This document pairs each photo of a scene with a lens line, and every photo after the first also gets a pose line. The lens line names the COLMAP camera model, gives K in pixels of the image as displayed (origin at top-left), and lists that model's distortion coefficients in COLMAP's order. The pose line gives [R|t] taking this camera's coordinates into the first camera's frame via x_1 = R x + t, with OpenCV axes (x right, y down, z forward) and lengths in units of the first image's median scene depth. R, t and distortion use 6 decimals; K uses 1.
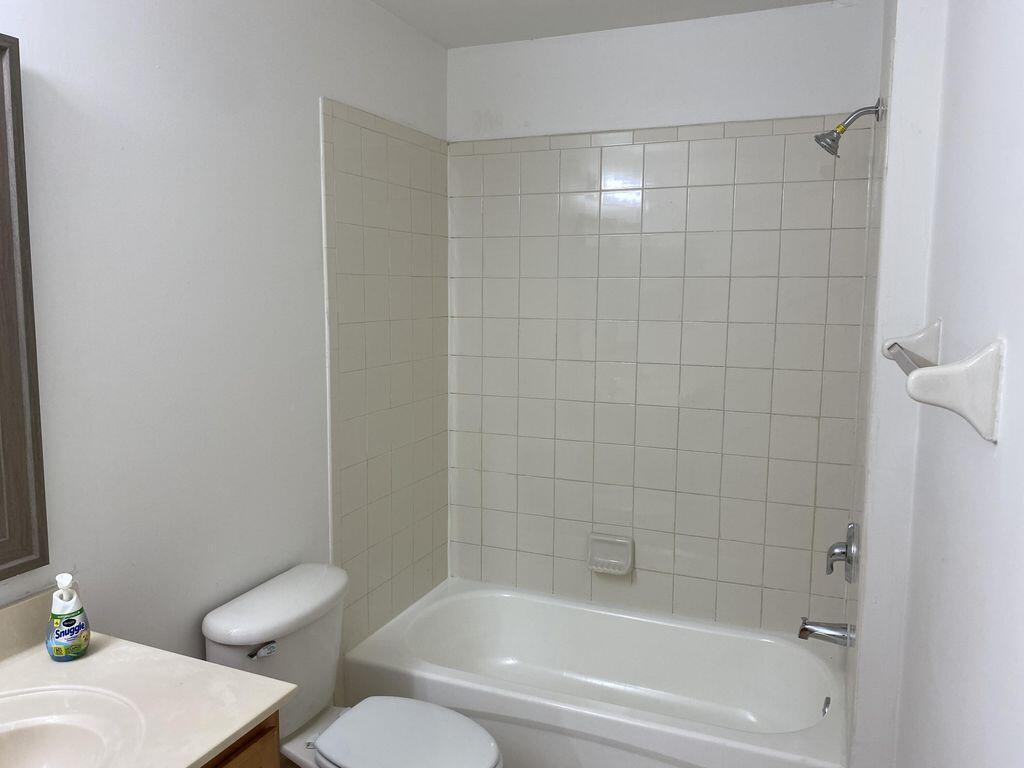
lens RADIAL K [[786.5, 0, 502.7], [0, 786.5, 389.7], [0, 0, 1]] dist [0.043867, -0.055694]
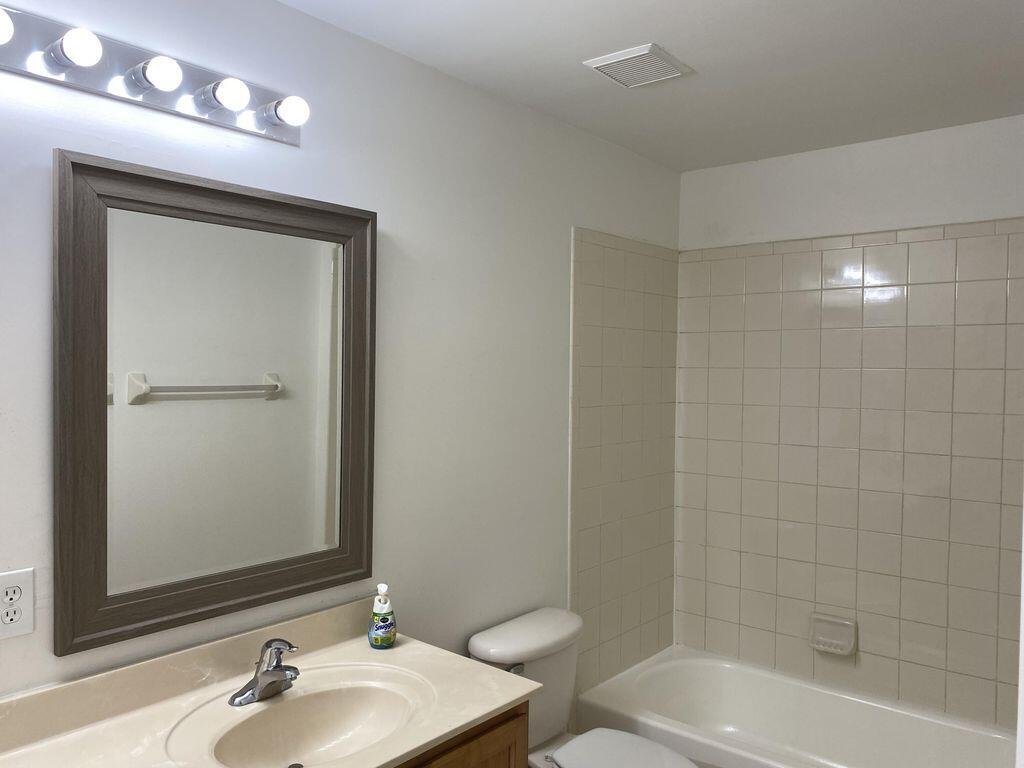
lens RADIAL K [[786.5, 0, 513.0], [0, 786.5, 388.4], [0, 0, 1]] dist [0.043867, -0.055694]
pose [[0.958906, 0.008410, -0.283600, 0.028824], [-0.039591, 0.993747, -0.104396, 0.014675], [0.280948, 0.111334, 0.953243, -0.153527]]
